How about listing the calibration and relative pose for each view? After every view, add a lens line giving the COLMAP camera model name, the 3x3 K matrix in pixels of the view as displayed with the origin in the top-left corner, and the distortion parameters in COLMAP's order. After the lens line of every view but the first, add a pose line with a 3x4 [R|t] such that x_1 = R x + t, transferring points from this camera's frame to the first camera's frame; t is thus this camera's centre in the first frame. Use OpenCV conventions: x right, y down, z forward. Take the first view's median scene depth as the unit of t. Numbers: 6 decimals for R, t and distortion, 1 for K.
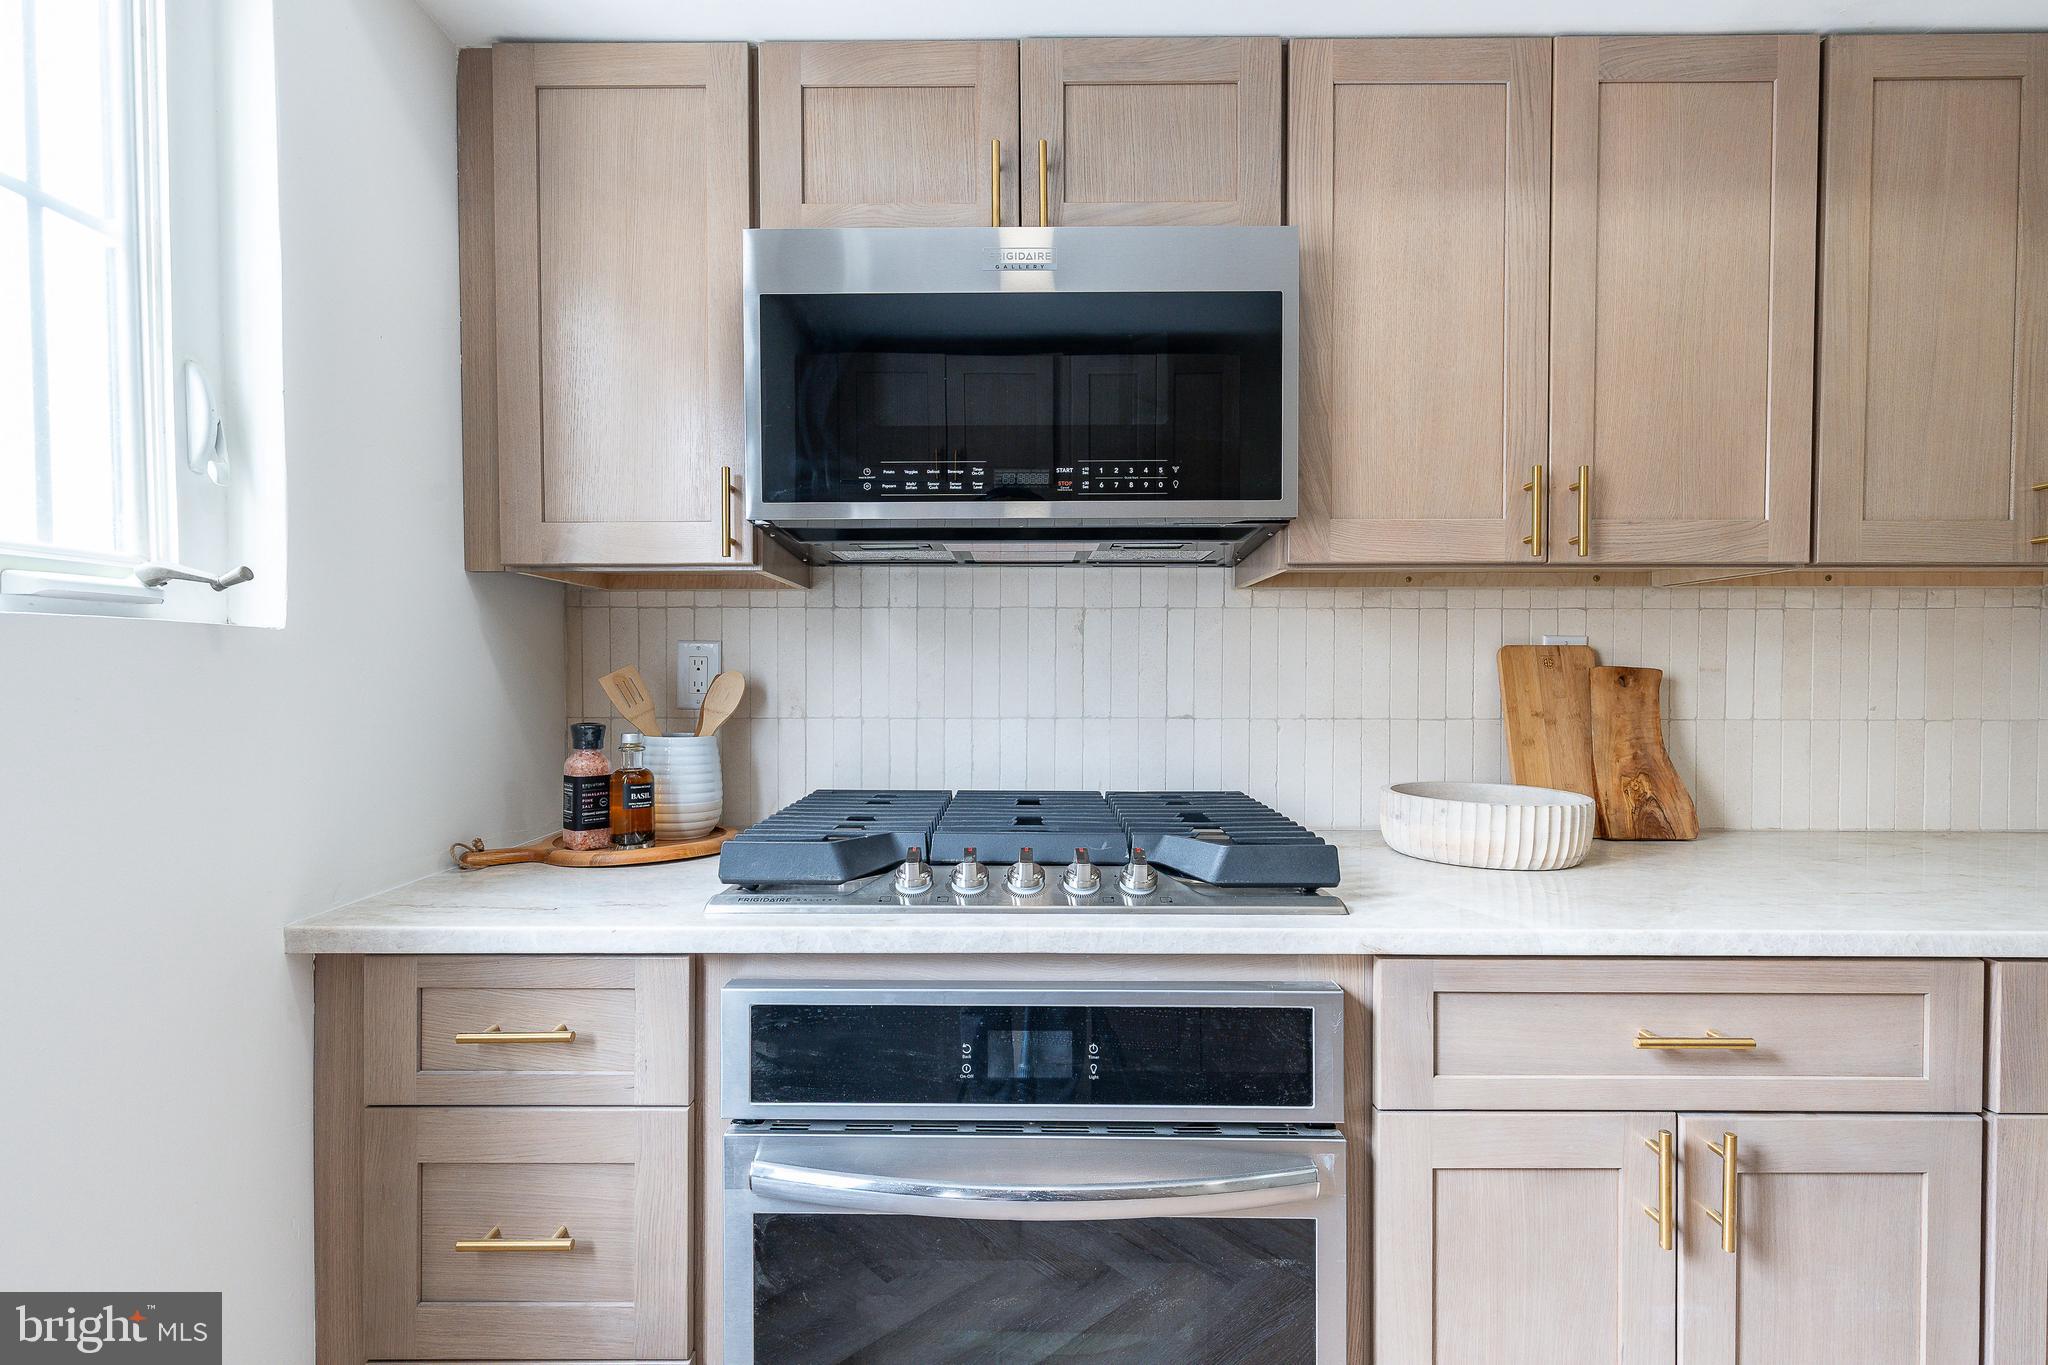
lens RADIAL K [[921.5, 0, 1019.1], [0, 921.5, 706.3], [0, 0, 1]] dist [0.001040, 0.000276]
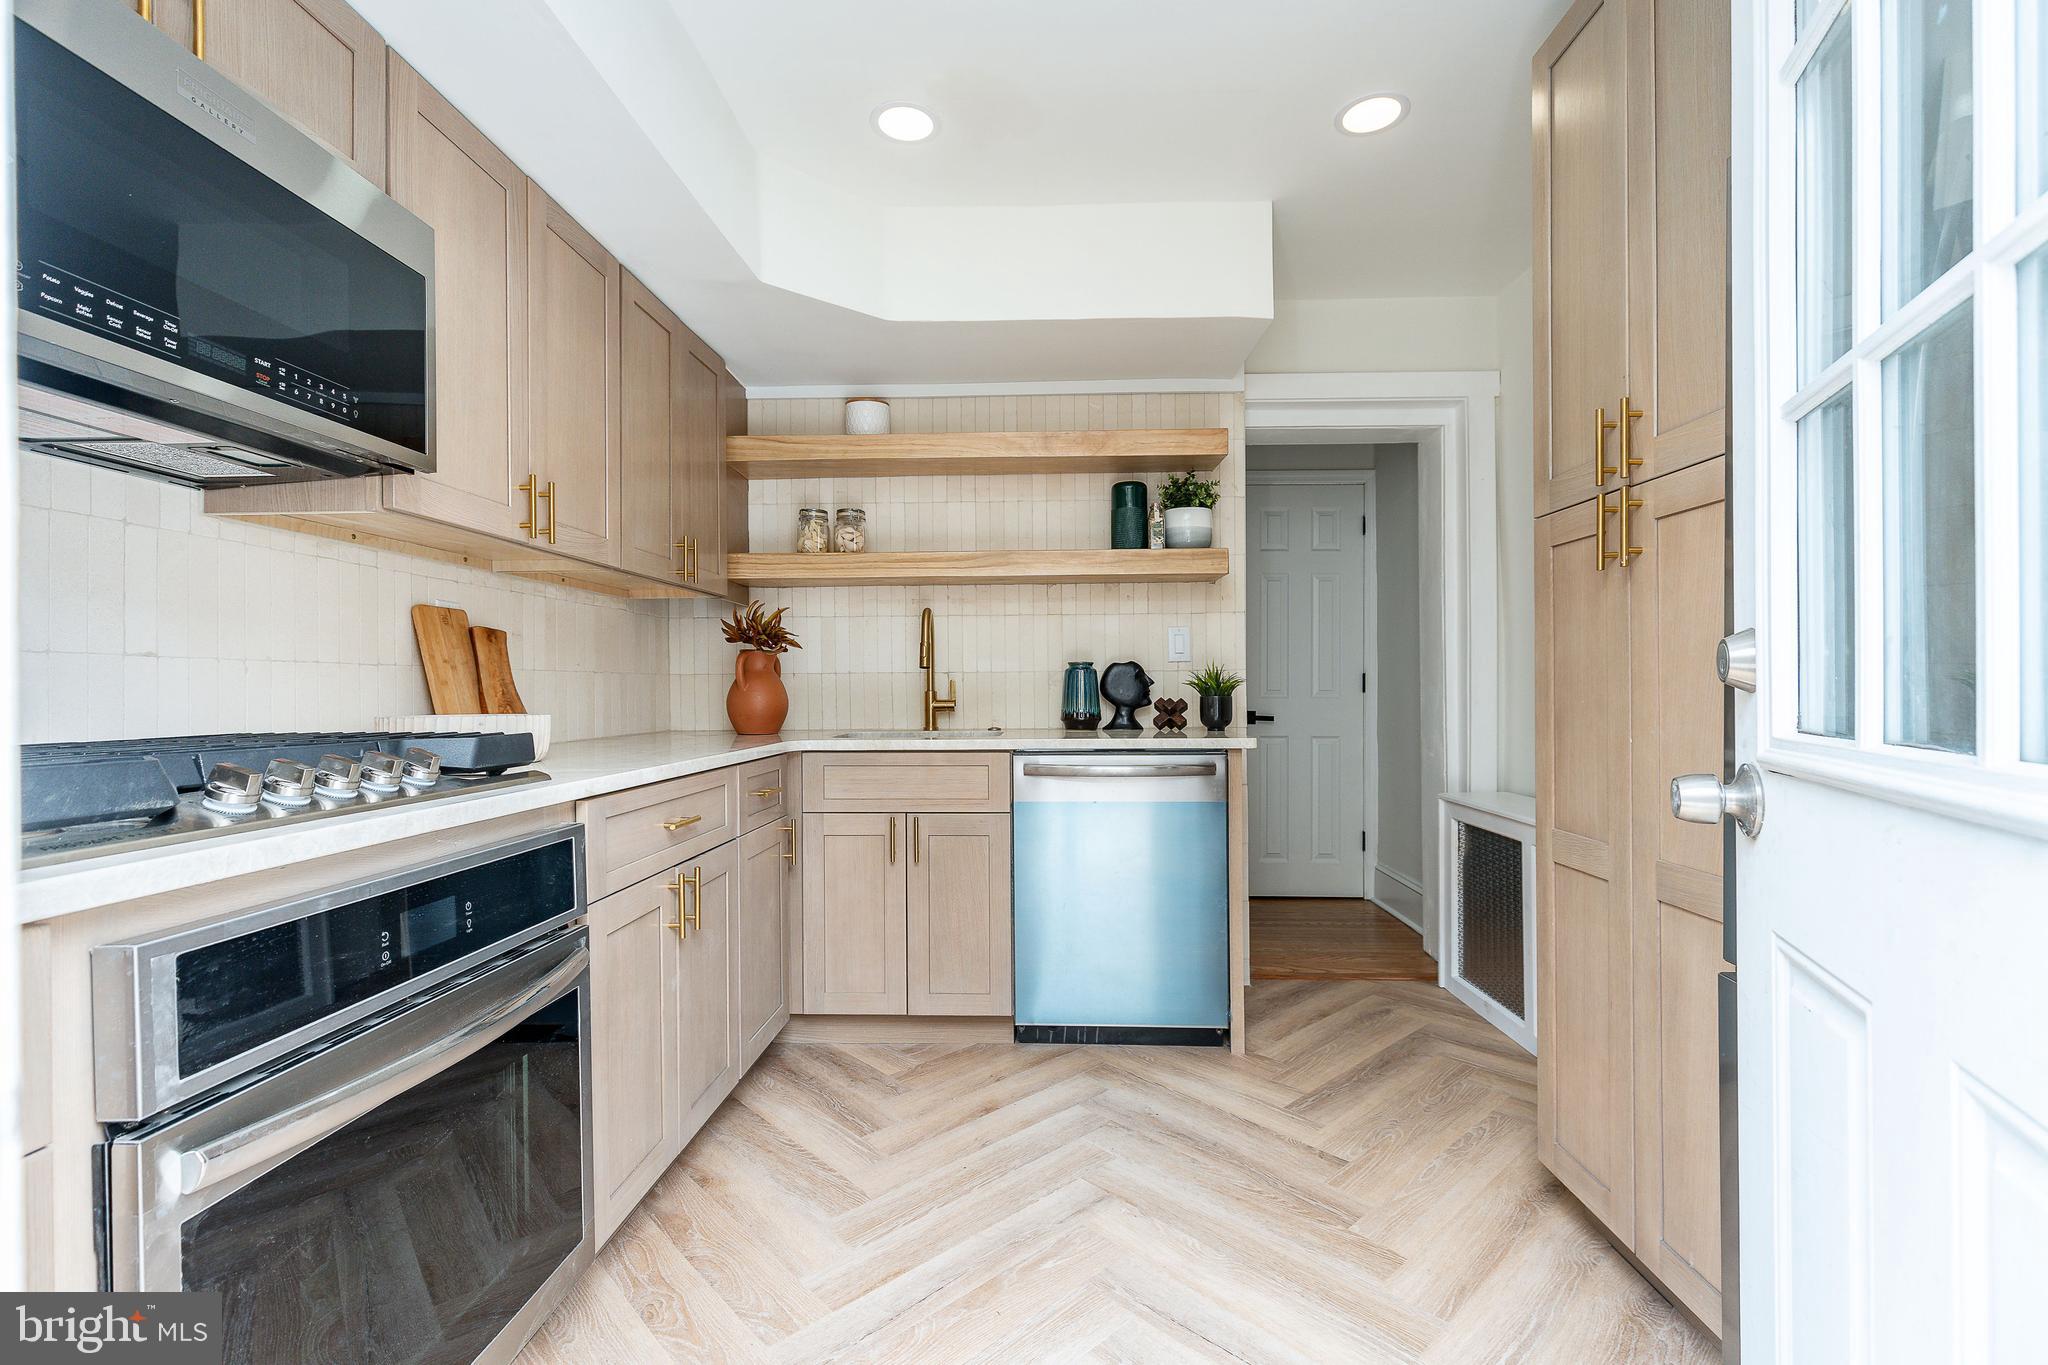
lens RADIAL K [[921.1, 0, 1019.1], [0, 921.1, 730.4], [0, 0, 1]] dist [0.001223, 0.000504]
pose [[0.046206, -0.041612, 0.998065, -0.825658], [0.040037, 0.998406, 0.039773, 0.104975], [-0.998129, 0.038122, 0.047799, 0.193369]]
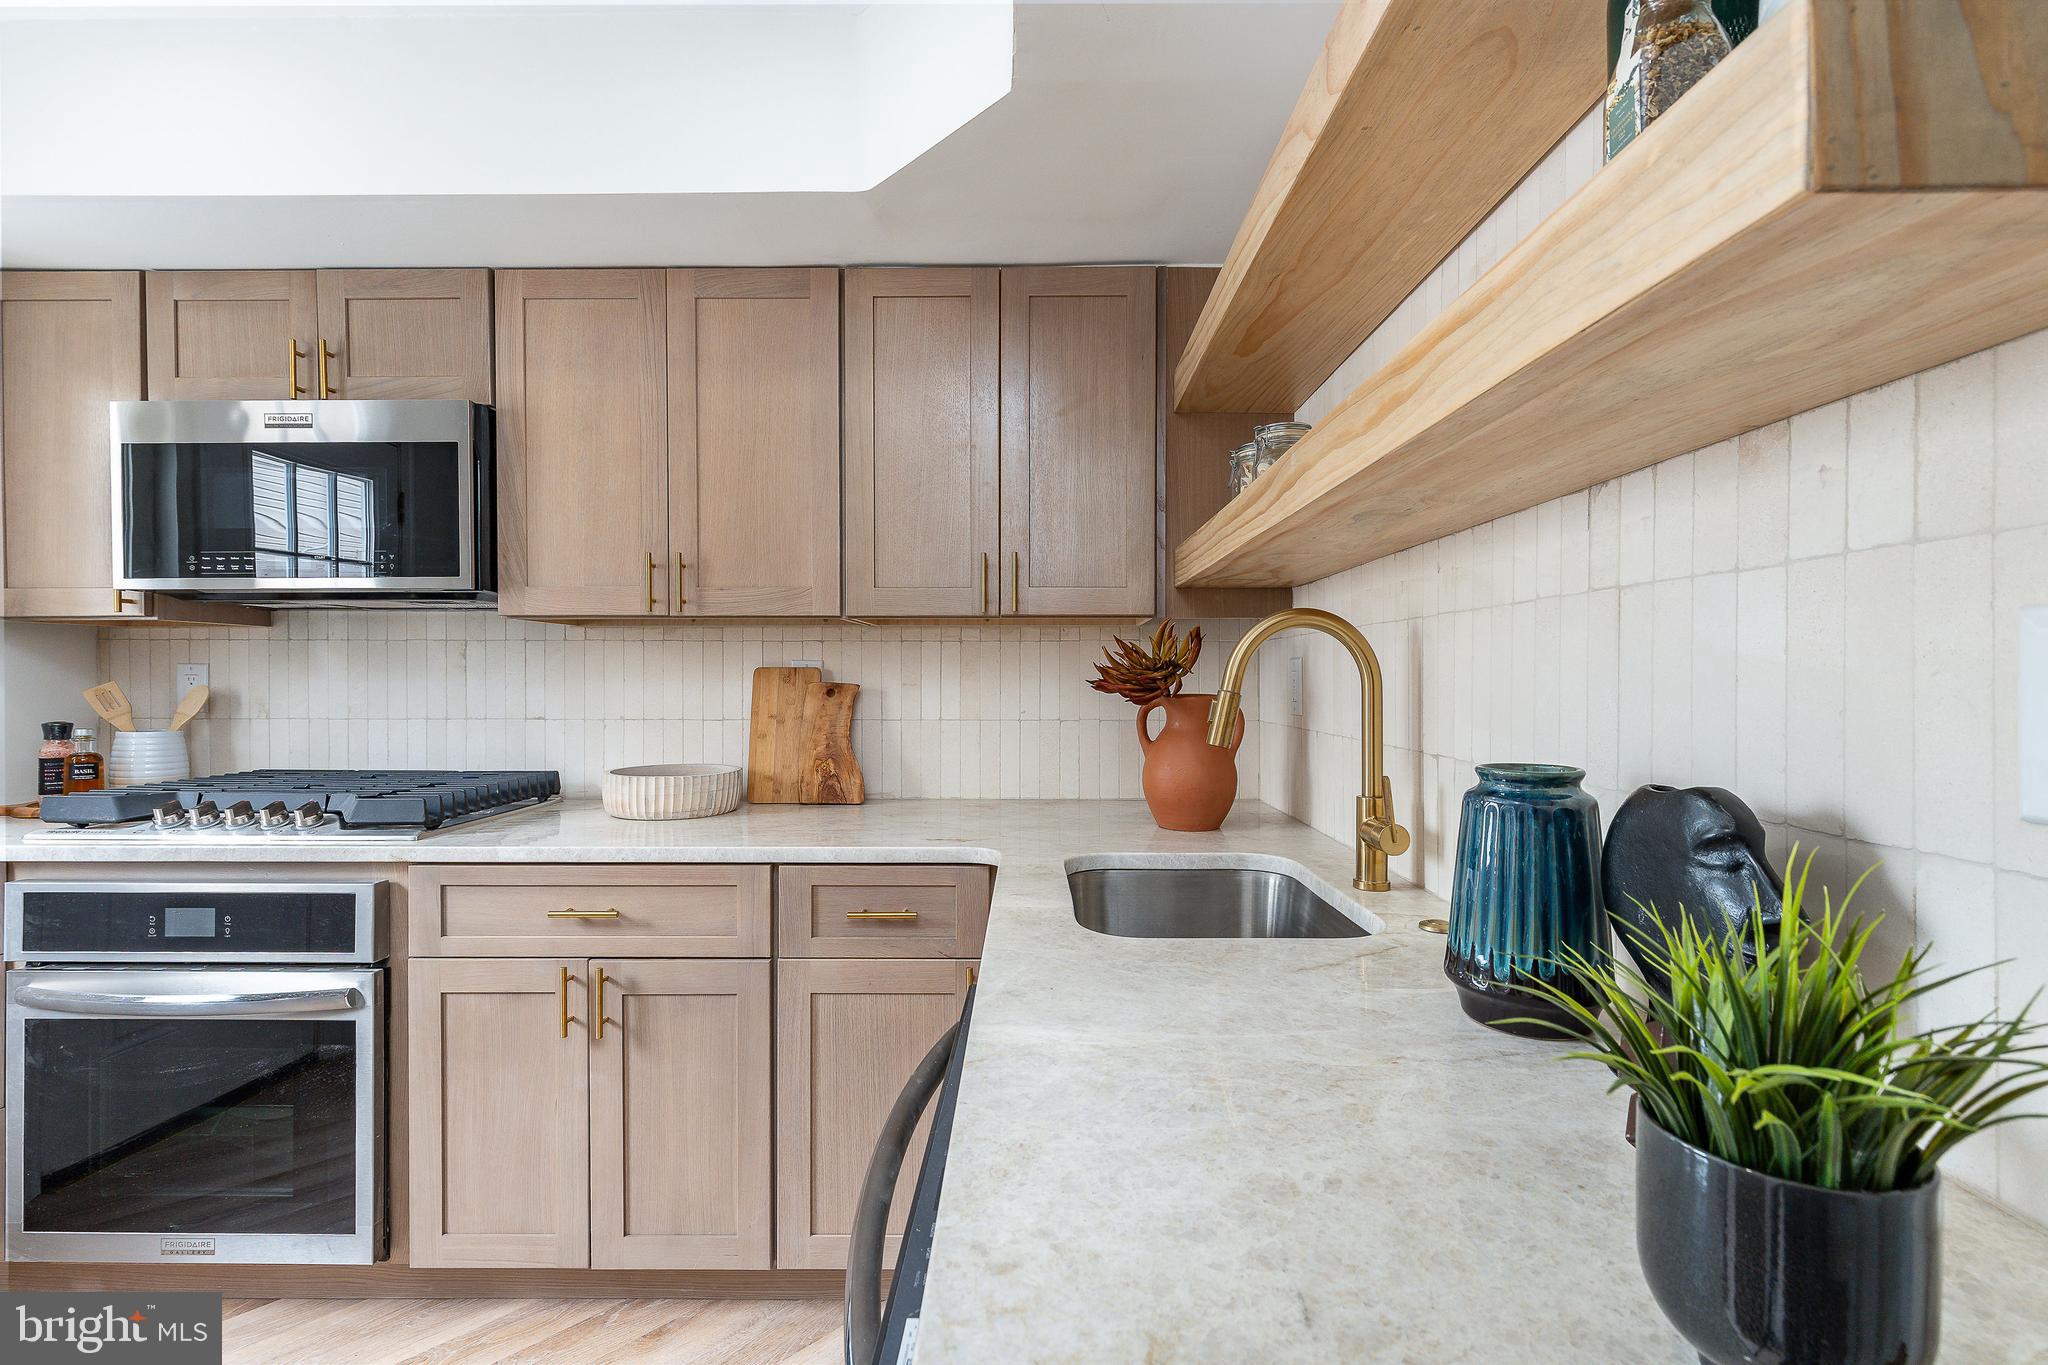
lens RADIAL K [[923.0, 0, 1020.8], [0, 923.0, 701.2], [0, 0, 1]] dist [0.003832, 0.000345]
pose [[0.999978, 0.000384, -0.006686, 1.176541], [-0.000422, 0.999984, -0.005639, -0.007916], [0.006683, 0.005641, 0.999962, -0.510715]]
